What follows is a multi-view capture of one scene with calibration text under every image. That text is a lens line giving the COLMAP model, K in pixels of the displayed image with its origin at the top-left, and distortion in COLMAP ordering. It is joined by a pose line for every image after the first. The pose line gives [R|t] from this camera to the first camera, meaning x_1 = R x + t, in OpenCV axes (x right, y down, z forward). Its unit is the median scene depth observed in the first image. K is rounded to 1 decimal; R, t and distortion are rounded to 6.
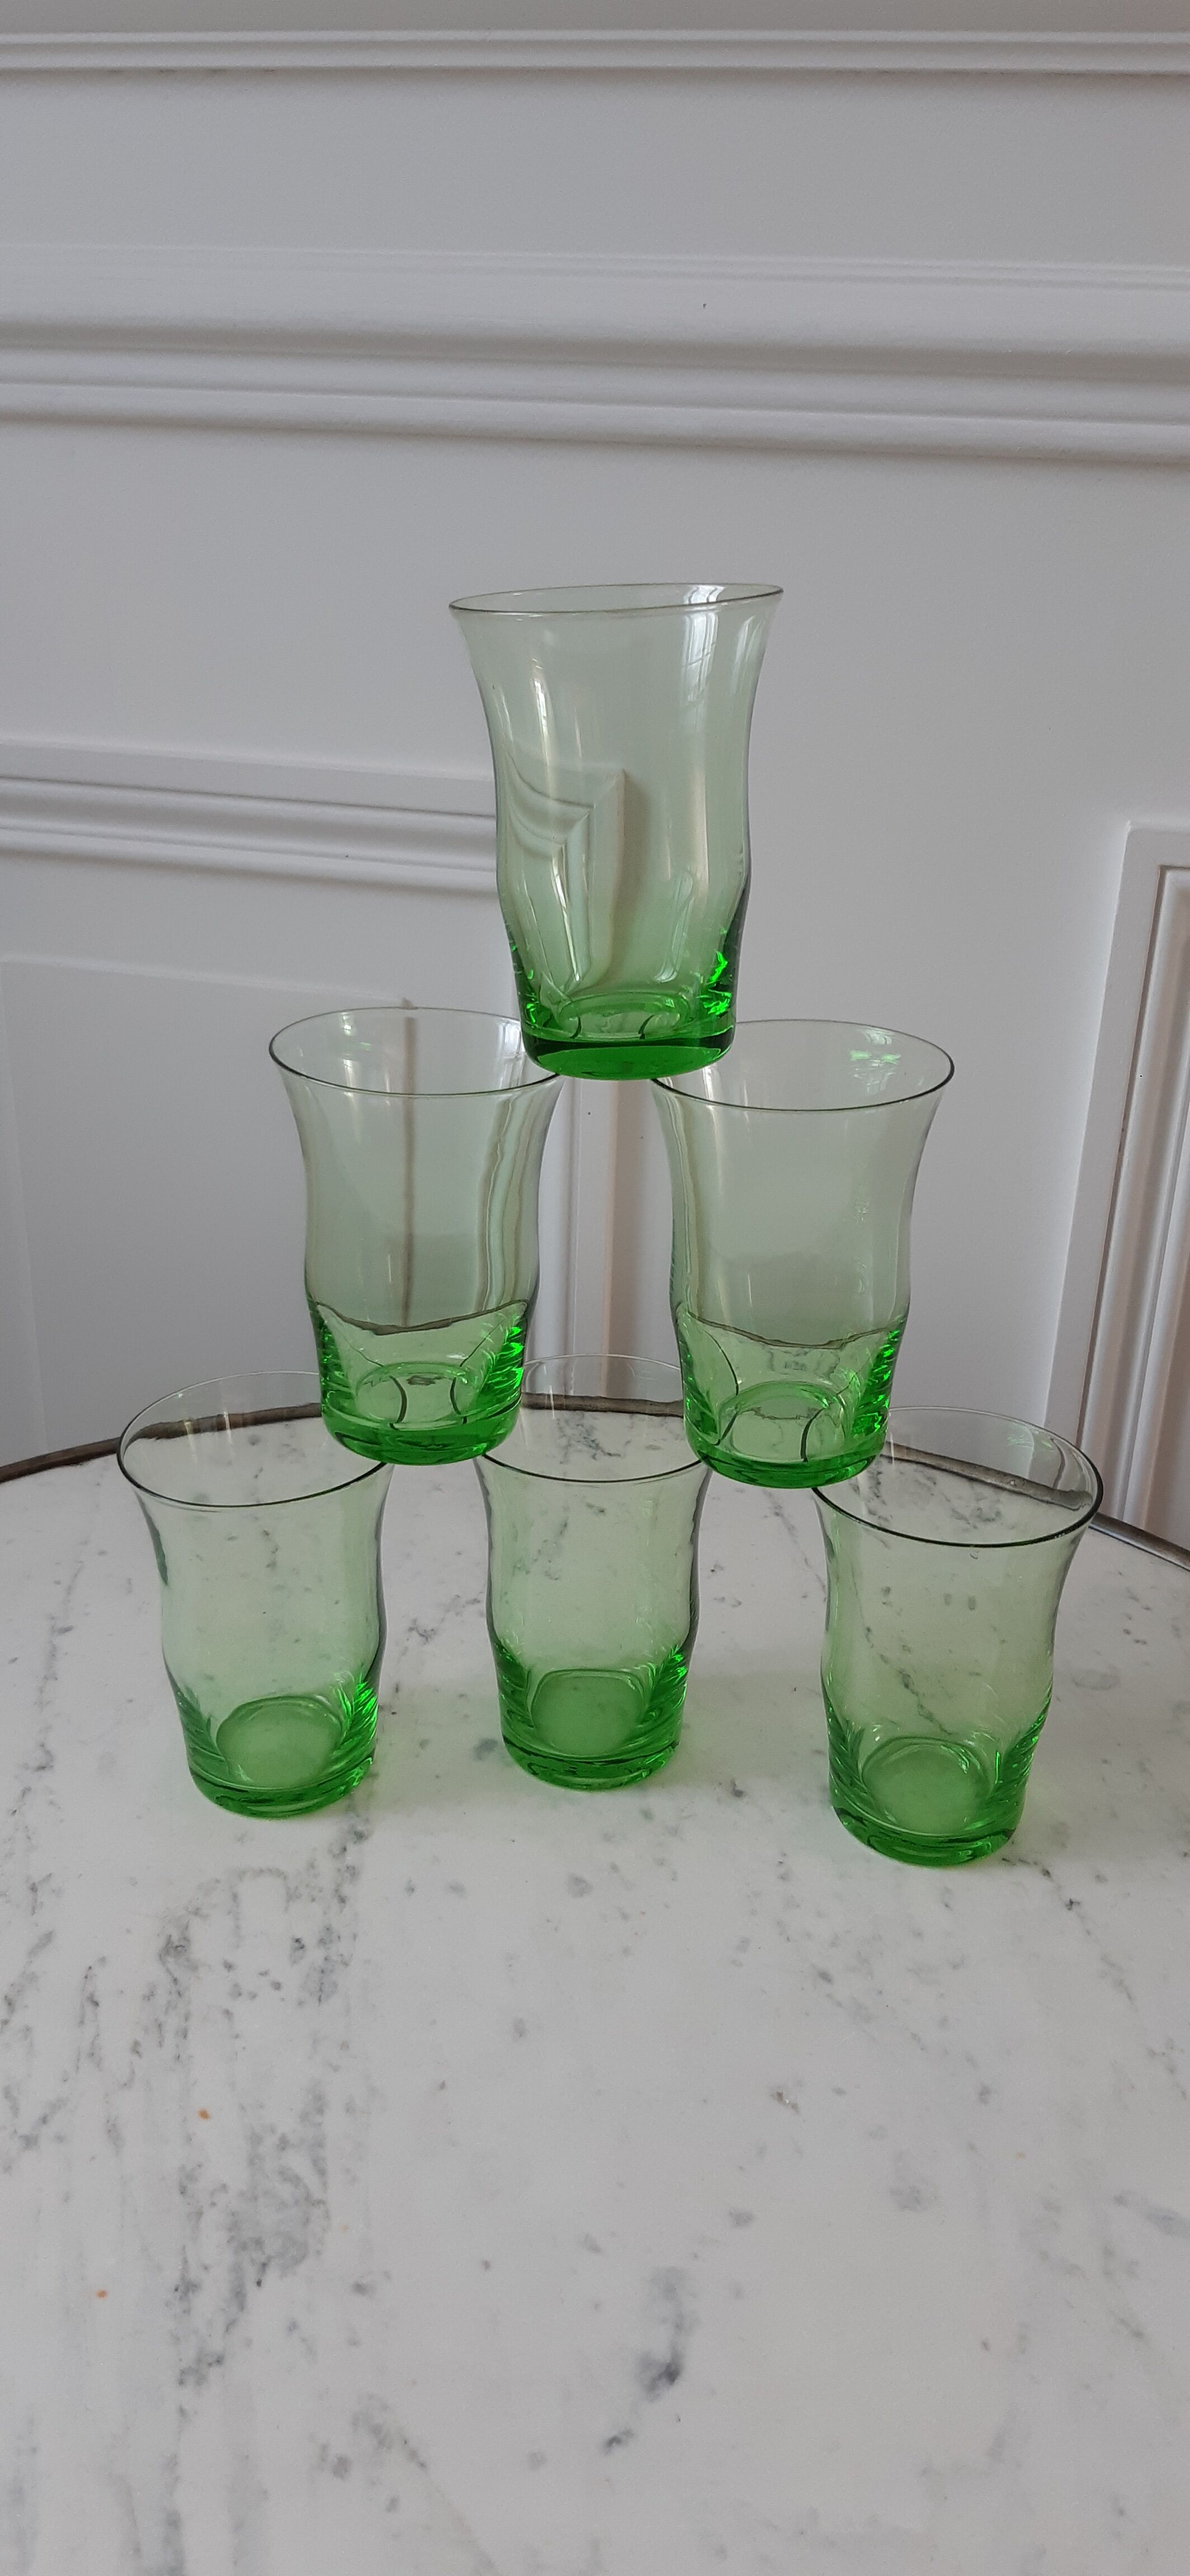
lens RADIAL K [[2110.6, 0, 580.3], [0, 2110.6, 1341.4], [0, 0, 1]] dist [0.002075, -0.044798]
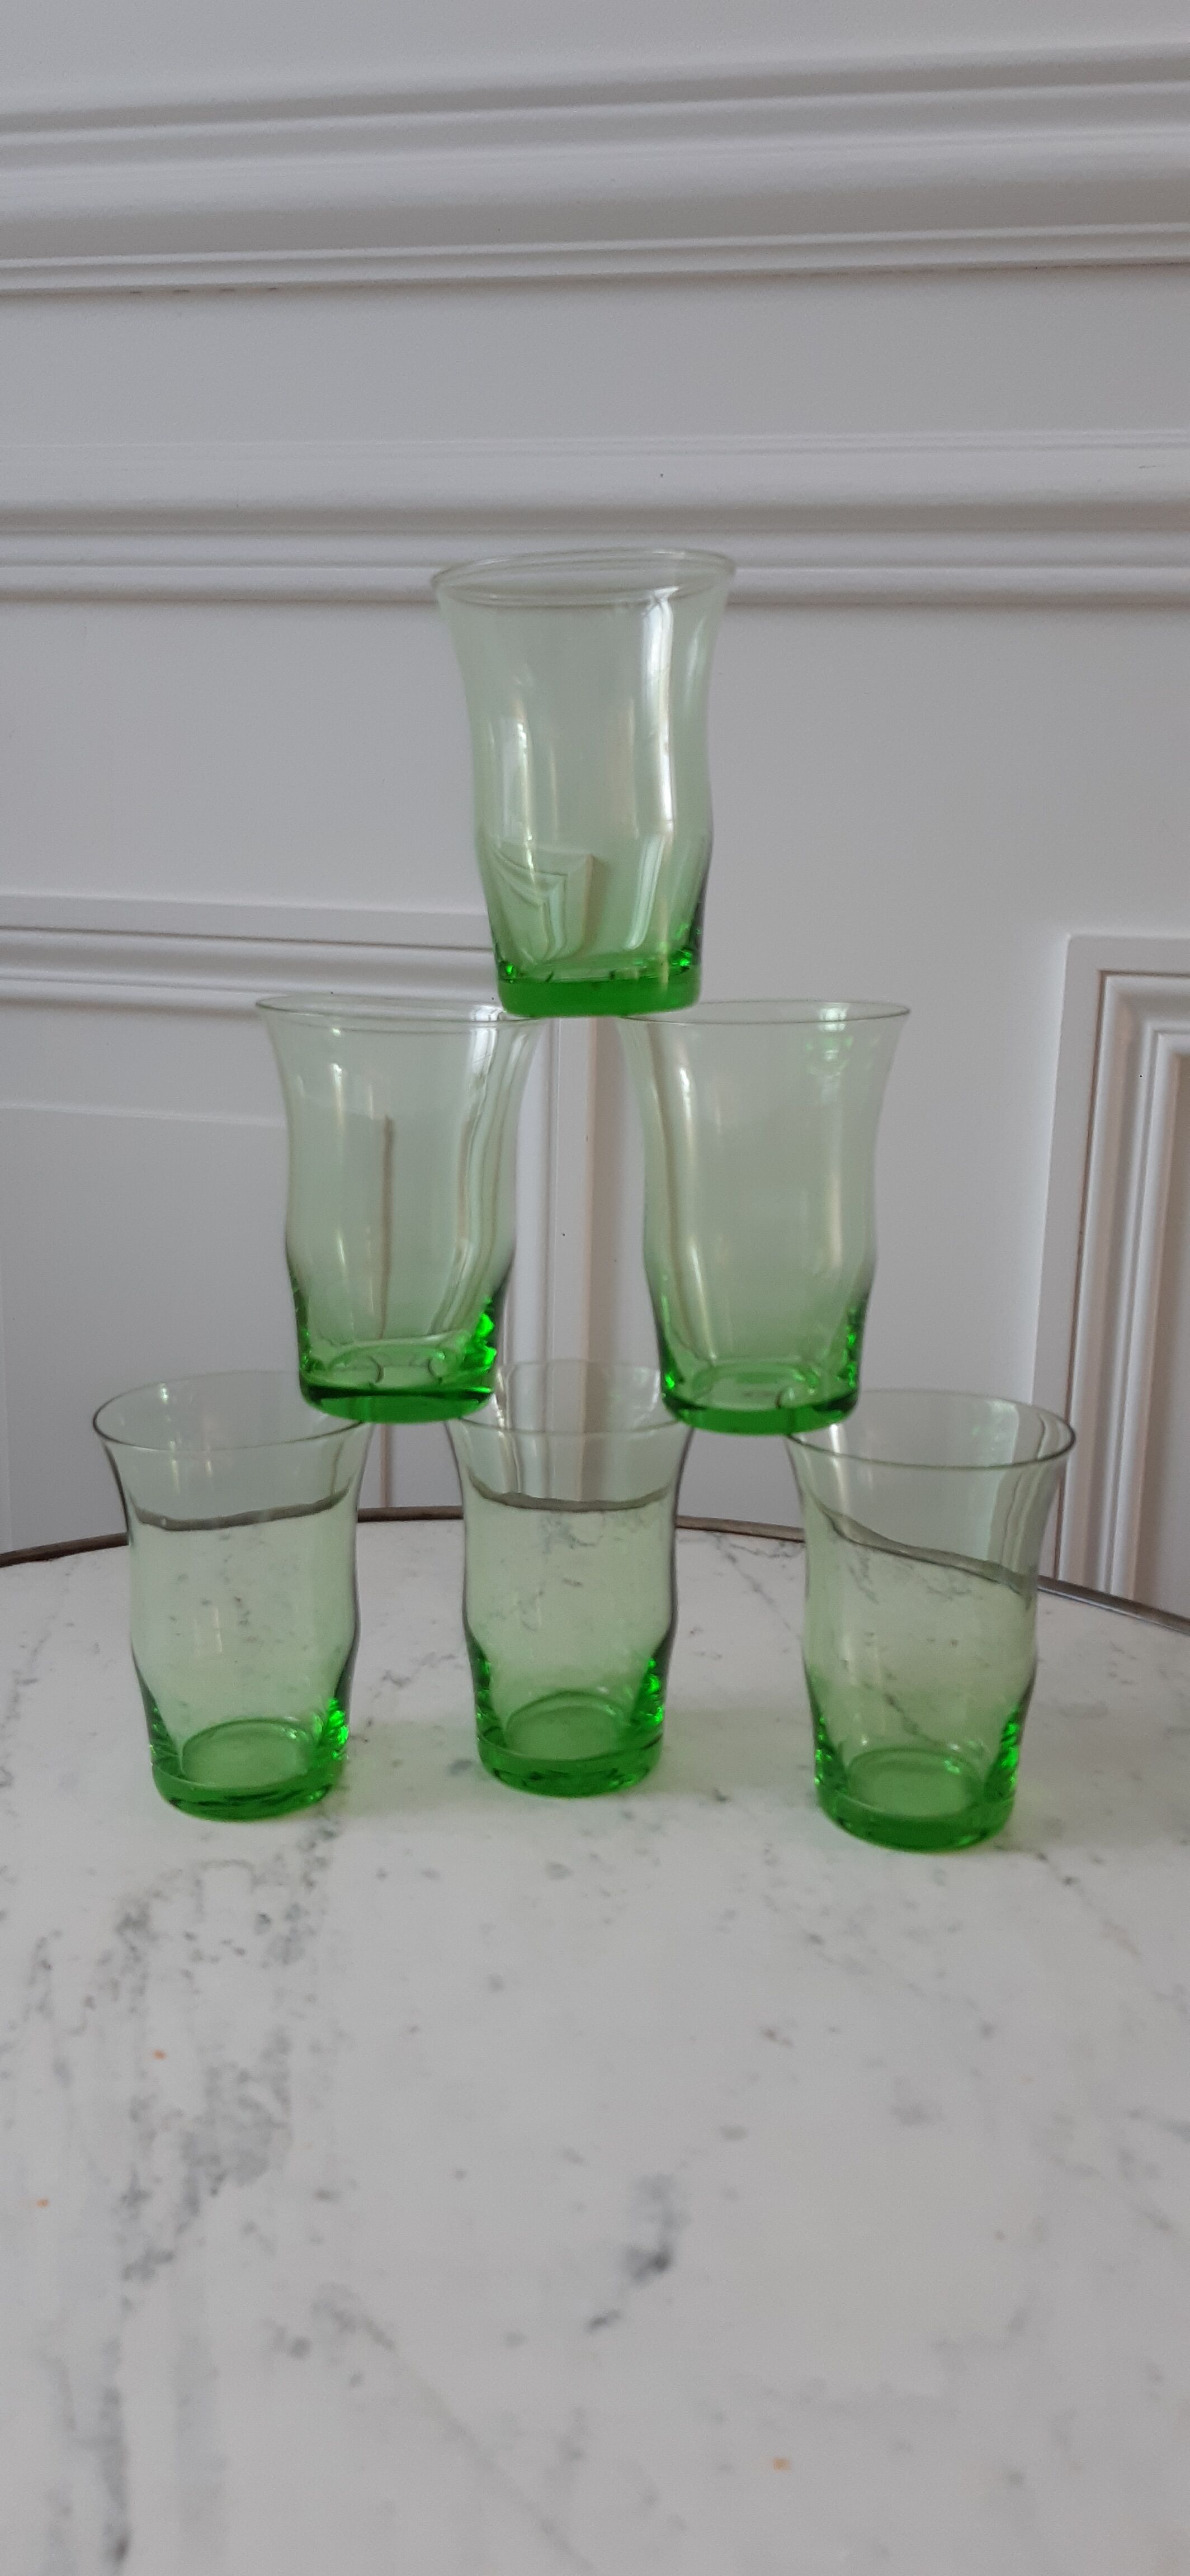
lens RADIAL K [[2110.6, 0, 587.5], [0, 2110.6, 1284.0], [0, 0, 1]] dist [0.002075, -0.044798]
pose [[0.999851, -0.000871, 0.017268, -0.003515], [0.004840, 0.972909, -0.231139, 0.233337], [-0.016599, 0.231188, 0.972768, 0.004582]]
